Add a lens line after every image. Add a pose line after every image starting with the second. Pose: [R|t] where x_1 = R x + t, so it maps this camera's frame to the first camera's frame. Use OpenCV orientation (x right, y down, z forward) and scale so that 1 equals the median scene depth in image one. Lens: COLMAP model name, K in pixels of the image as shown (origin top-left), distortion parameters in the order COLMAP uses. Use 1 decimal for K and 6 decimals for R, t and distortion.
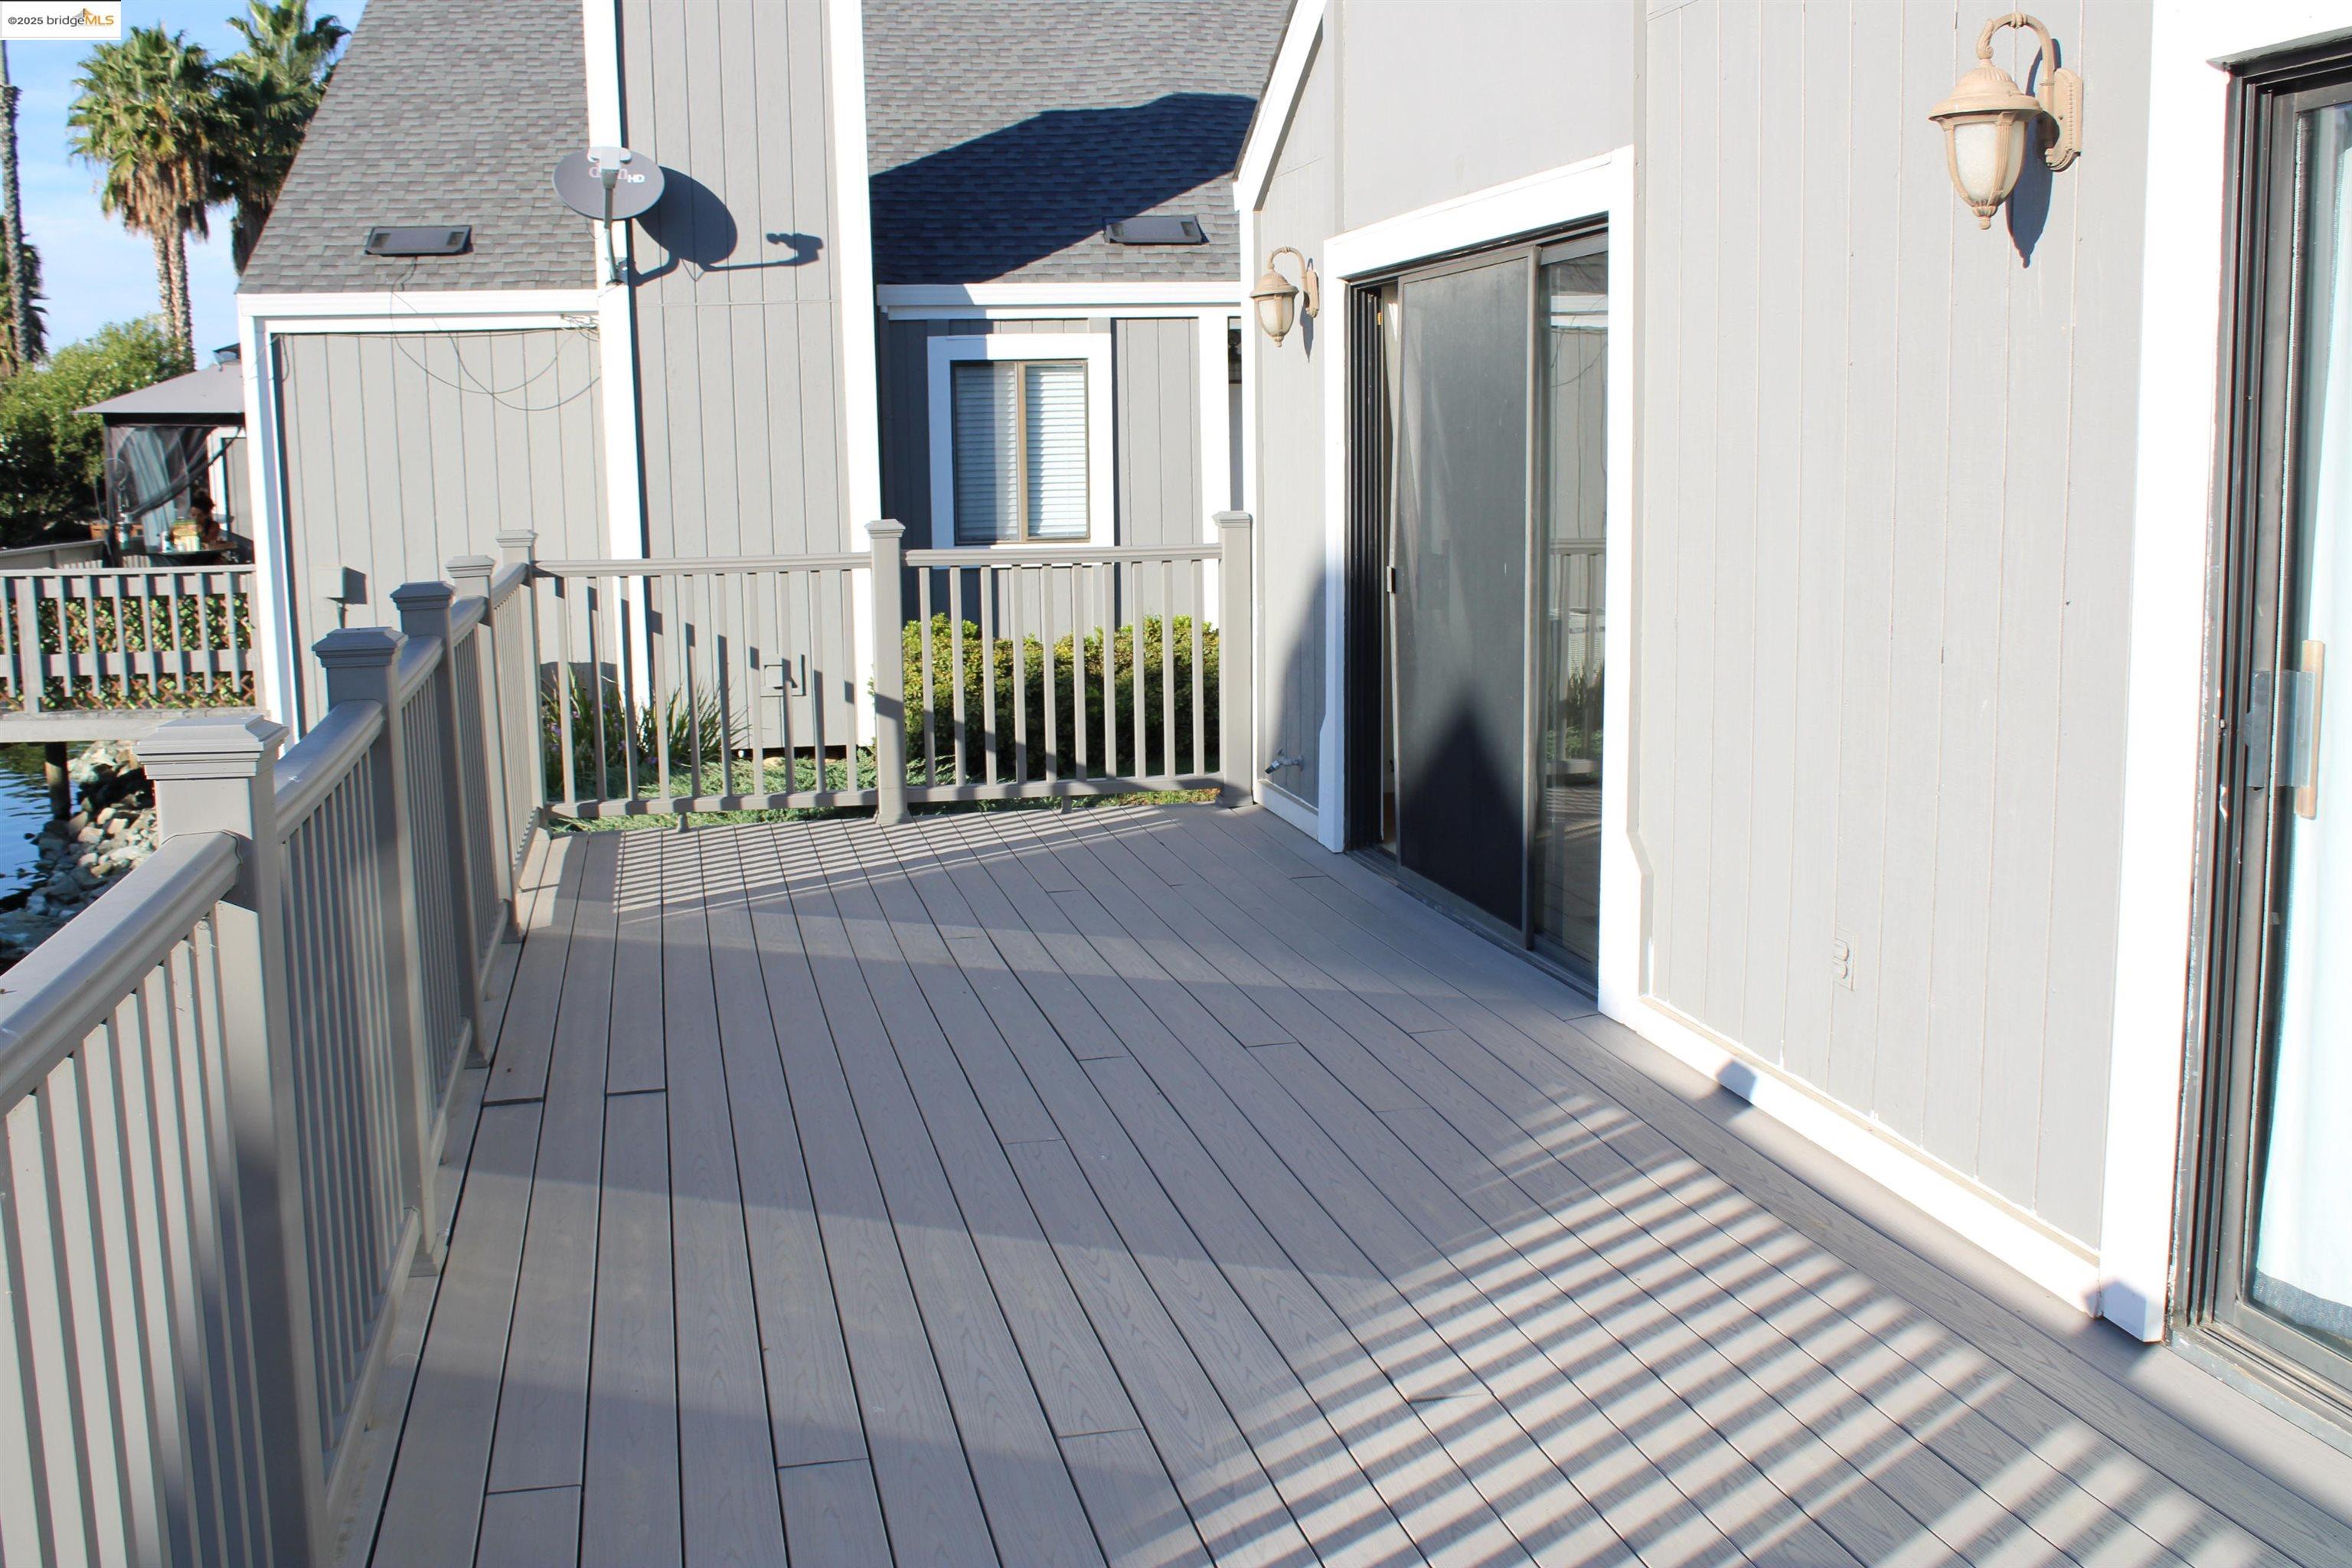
lens RADIAL K [[2346.5, 0, 1193.6], [0, 2346.5, 773.4], [0, 0, 1]] dist [-0.074788, 0.000000]
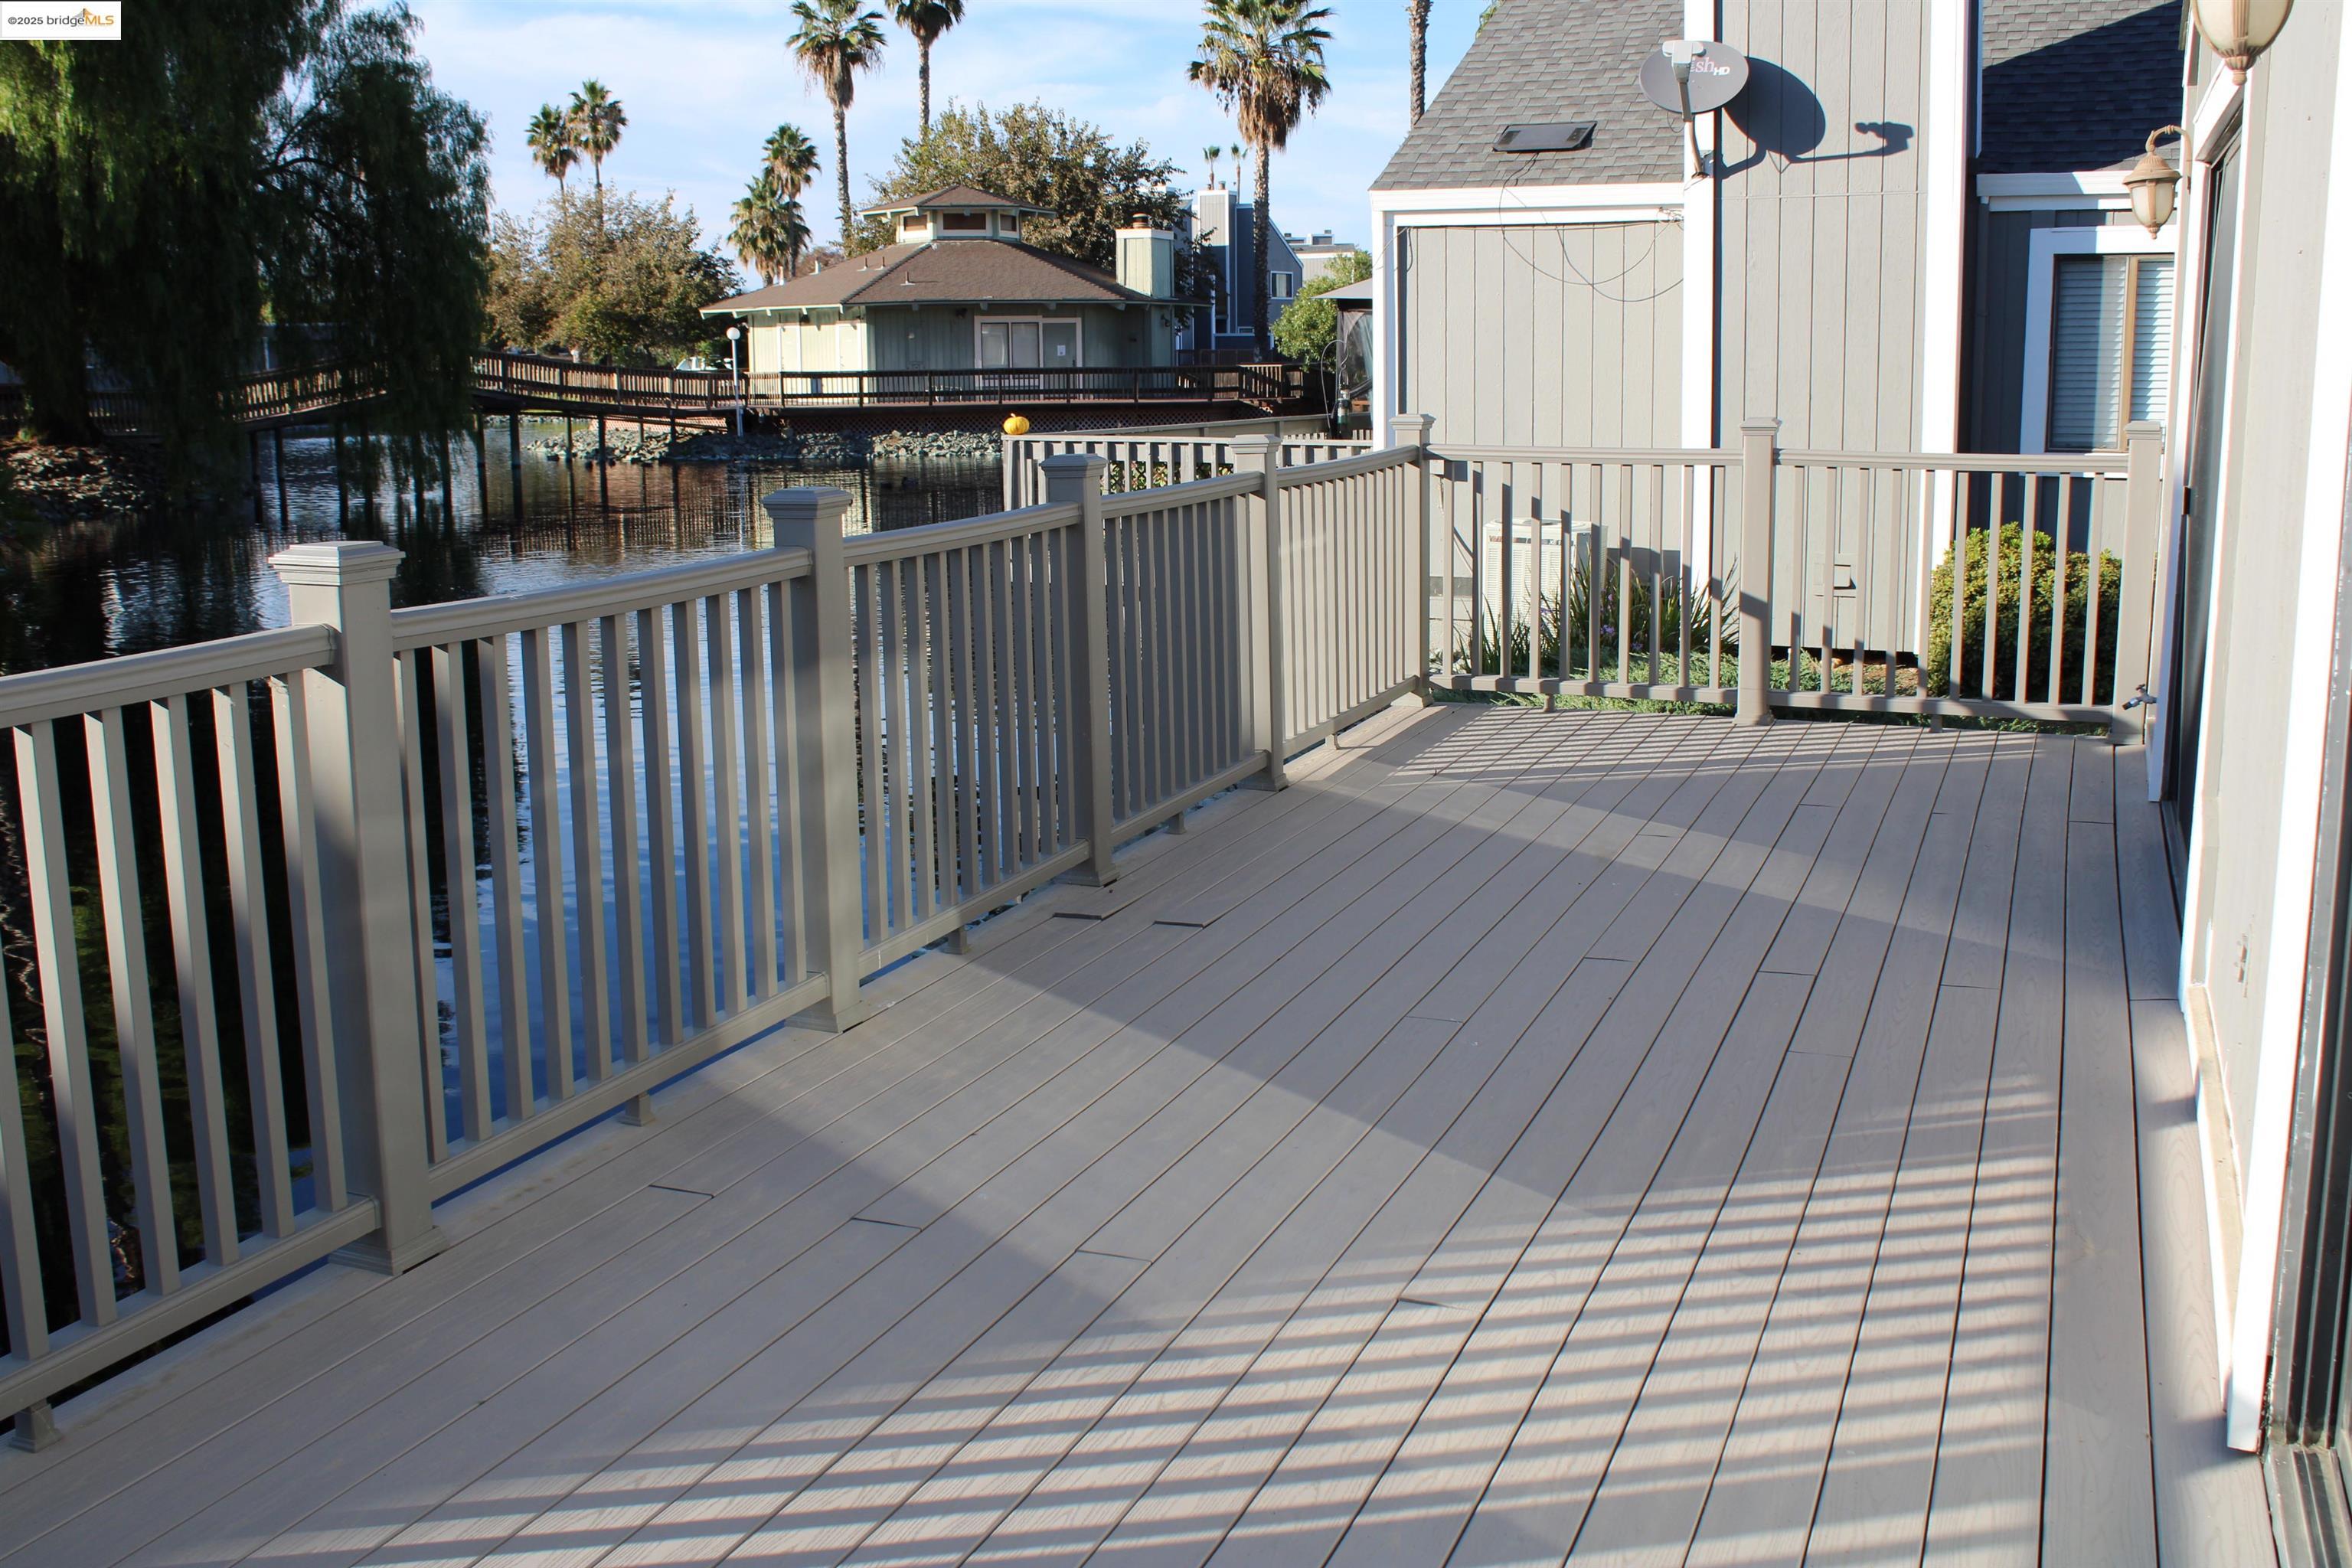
lens RADIAL K [[2346.5, 0, 1200.6], [0, 2346.5, 792.8], [0, 0, 1]] dist [-0.074788, 0.000000]
pose [[0.828701, 0.115458, -0.547654, 0.152739], [-0.086140, 0.993143, 0.079031, -0.005503], [0.553023, -0.018318, 0.832964, 0.032839]]
